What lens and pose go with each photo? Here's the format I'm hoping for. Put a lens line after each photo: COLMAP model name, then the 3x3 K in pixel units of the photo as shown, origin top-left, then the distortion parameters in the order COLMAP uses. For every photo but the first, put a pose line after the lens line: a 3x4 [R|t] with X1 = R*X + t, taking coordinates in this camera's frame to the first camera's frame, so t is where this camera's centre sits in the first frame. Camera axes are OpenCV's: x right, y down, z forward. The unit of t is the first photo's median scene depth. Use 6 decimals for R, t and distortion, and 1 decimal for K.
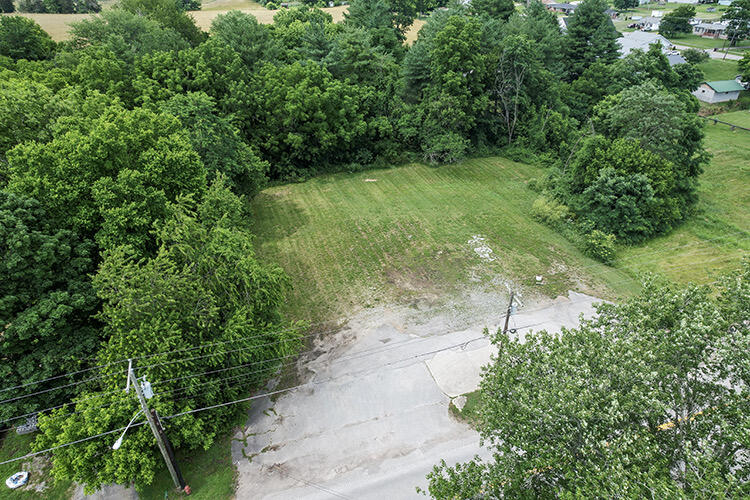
lens RADIAL K [[480.1, 0, 375.0], [0, 480.1, 250.0], [0, 0, 1]] dist [-0.067180, 0.061551]
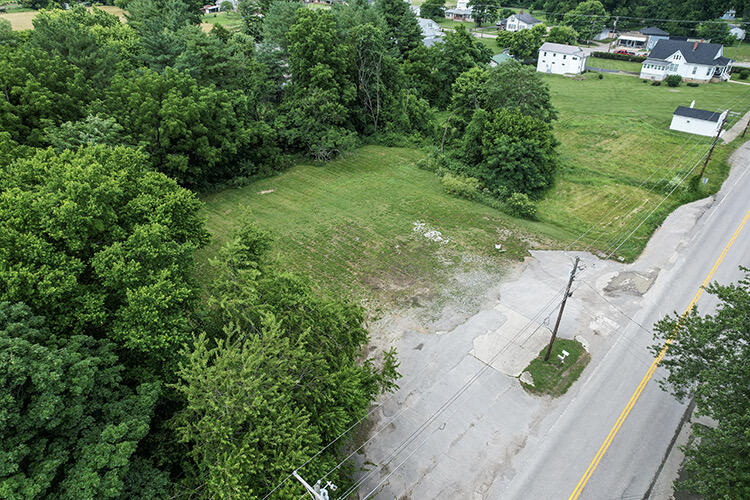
lens RADIAL K [[480.1, 0, 375.0], [0, 480.1, 250.0], [0, 0, 1]] dist [-0.067180, 0.061551]
pose [[0.882647, -0.242775, 0.402485, -0.227910], [0.240432, 0.968978, 0.057212, -0.041872], [-0.403889, 0.046272, 0.913637, 0.095048]]
